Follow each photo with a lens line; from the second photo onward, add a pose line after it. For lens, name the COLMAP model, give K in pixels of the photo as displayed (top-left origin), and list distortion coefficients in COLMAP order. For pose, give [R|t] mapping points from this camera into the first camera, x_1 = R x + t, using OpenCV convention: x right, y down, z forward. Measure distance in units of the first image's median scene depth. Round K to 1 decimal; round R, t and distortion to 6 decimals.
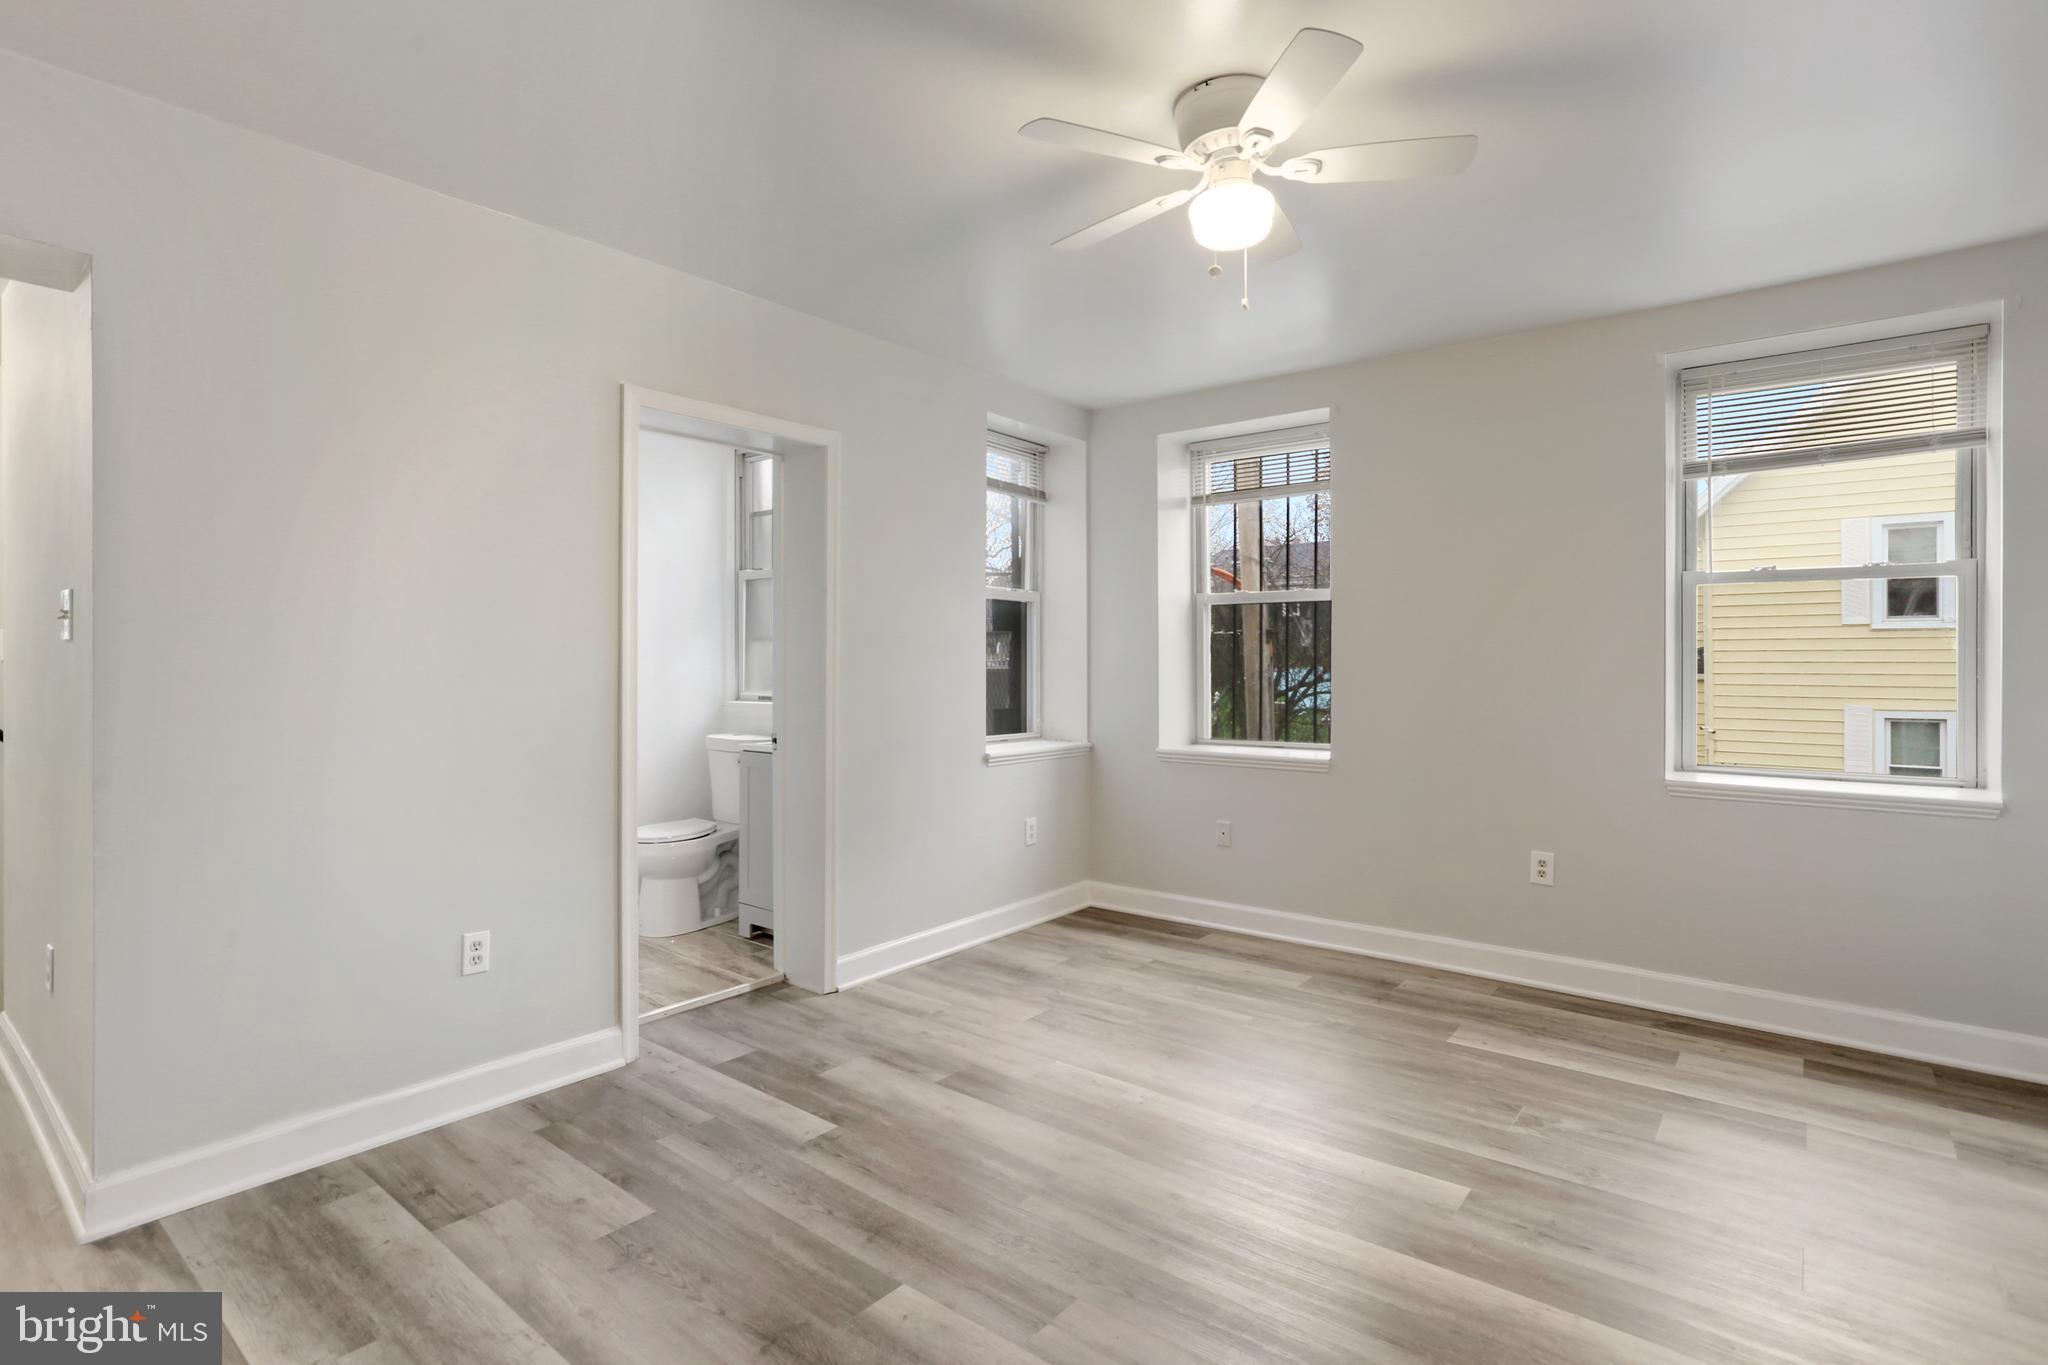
lens RADIAL K [[999.9, 0, 1030.1], [0, 999.9, 657.2], [0, 0, 1]] dist [-0.000935, 0.000078]
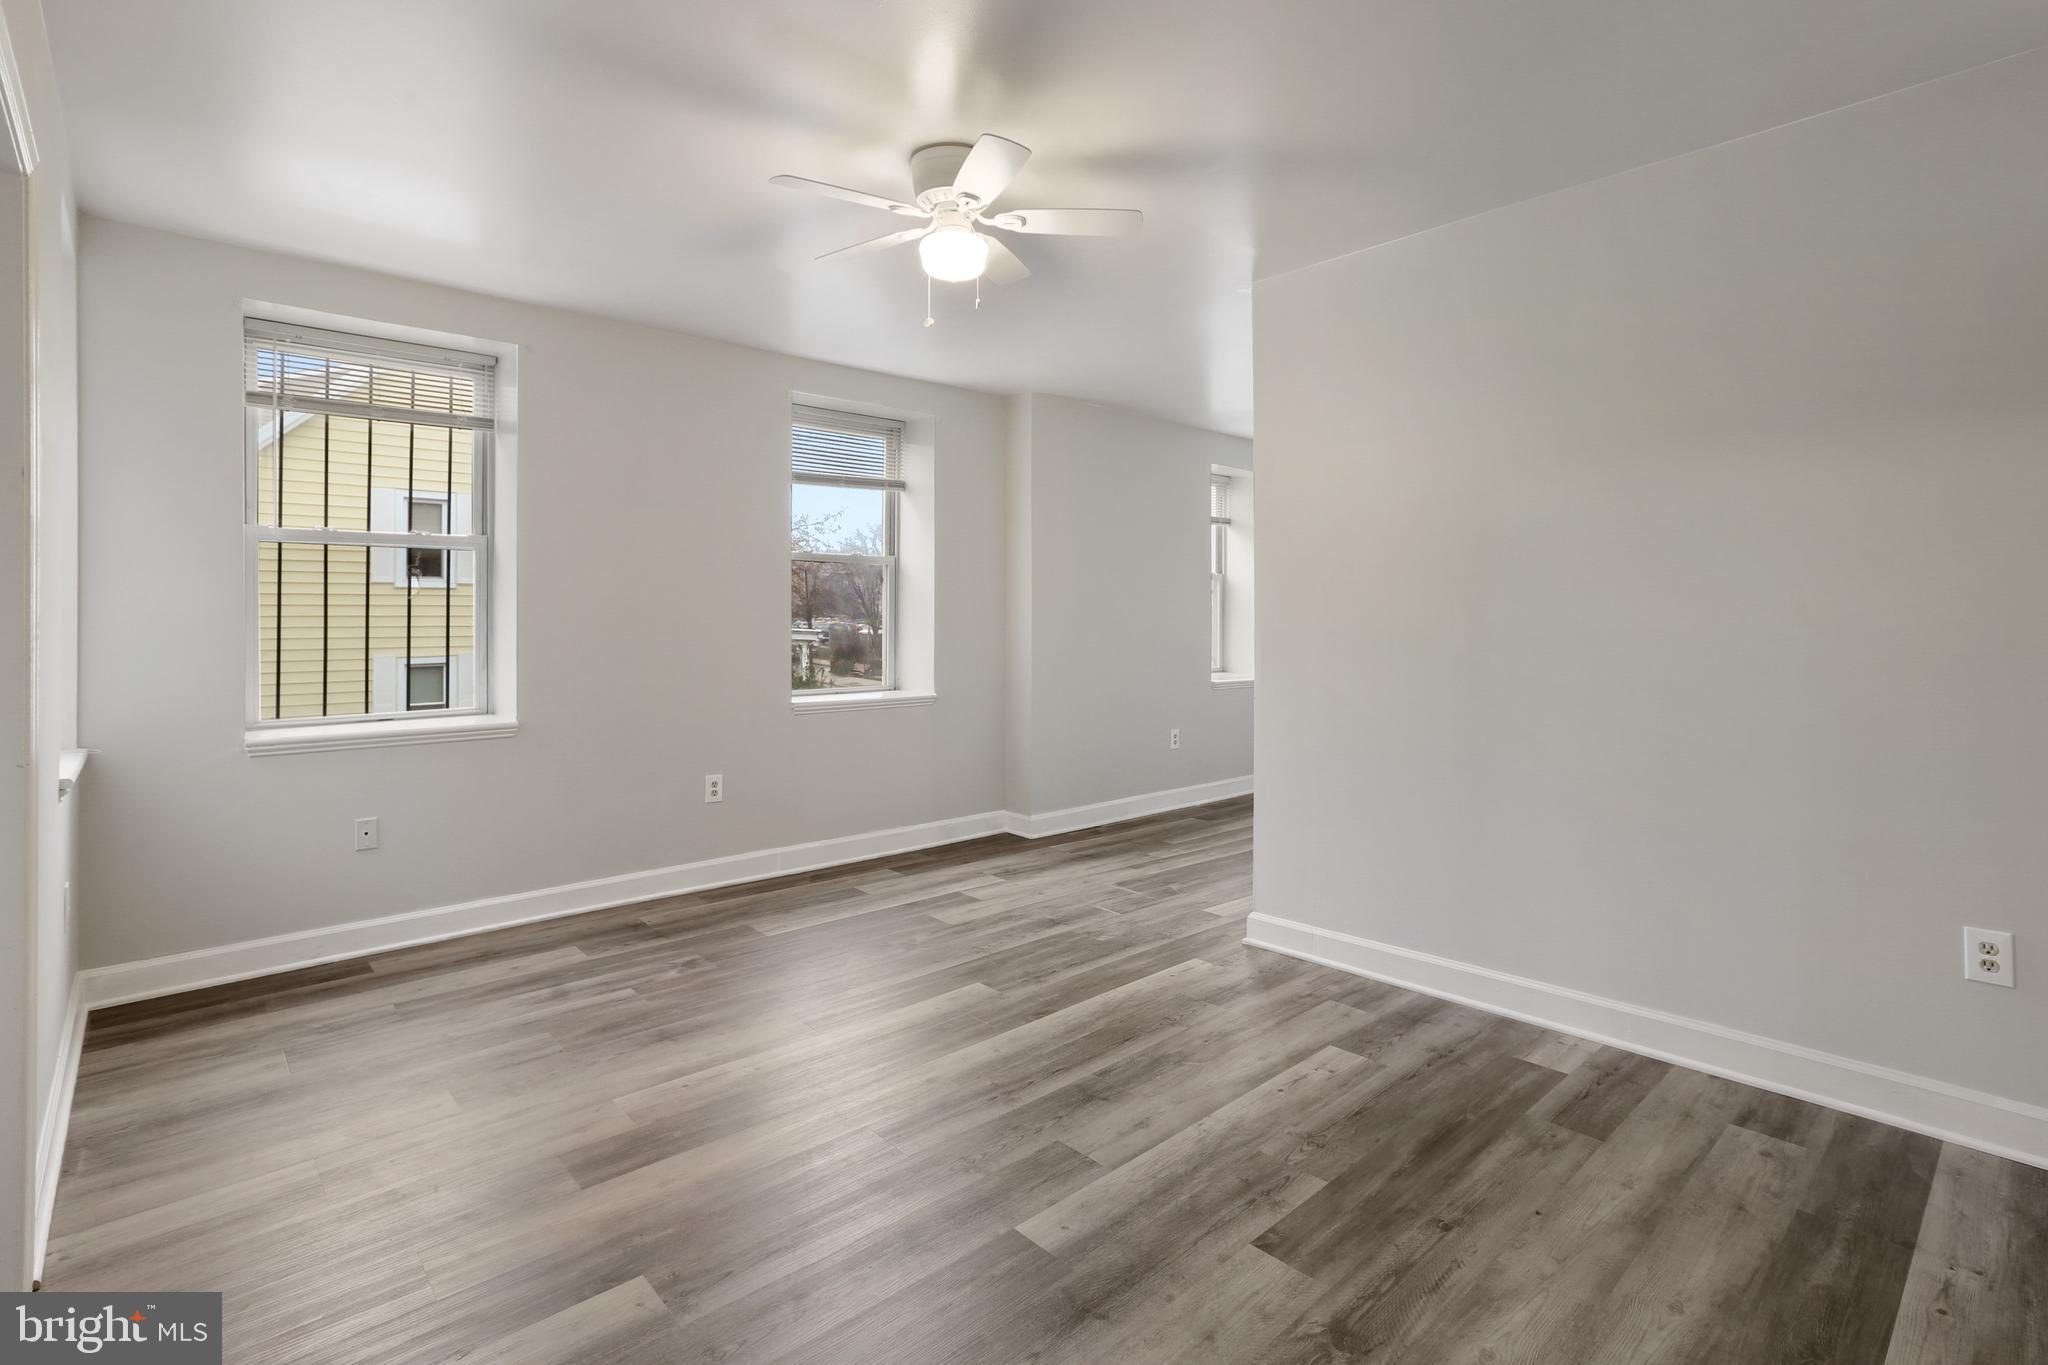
lens RADIAL K [[971.8, 0, 1028.5], [0, 971.8, 613.6], [0, 0, 1]] dist [-0.054027, 0.029718]
pose [[0.160846, 0.000419, 0.986979, -0.807380], [-0.002995, 0.999996, 0.000063, -0.001589], [-0.986975, -0.002966, 0.160847, 0.616168]]
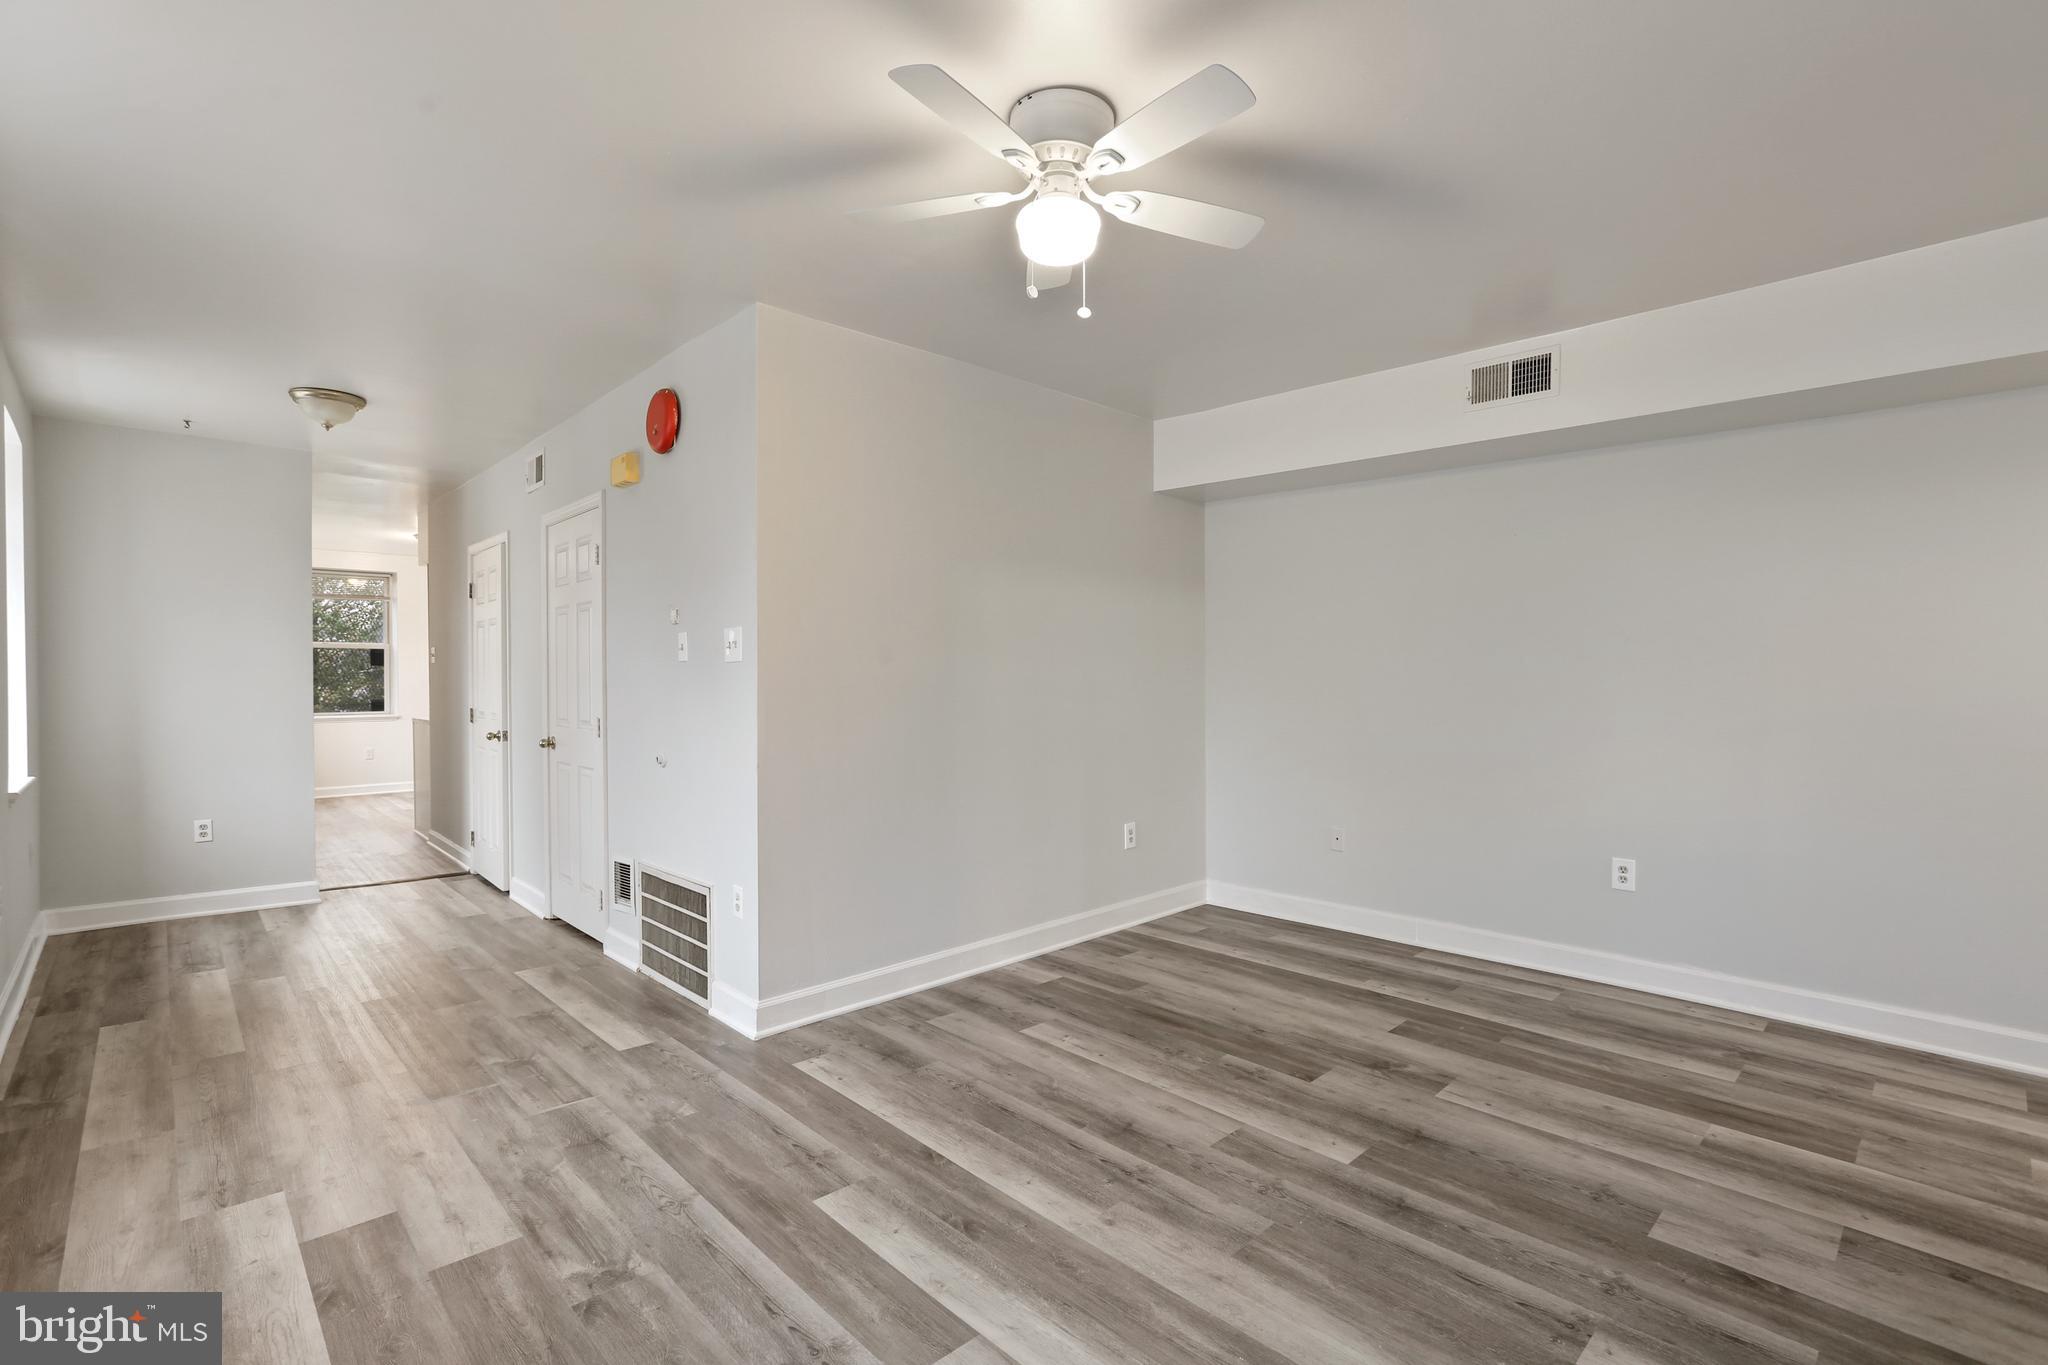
lens RADIAL K [[932.5, 0, 1024.0], [0, 932.5, 682.5], [0, 0, 1]] dist [-0.029852, 0.014531]
pose [[-0.990902, -0.003077, 0.134547, 0.094113], [-0.002861, 0.999994, 0.001799, 0.008160], [-0.134552, 0.001398, -0.990906, 1.649202]]
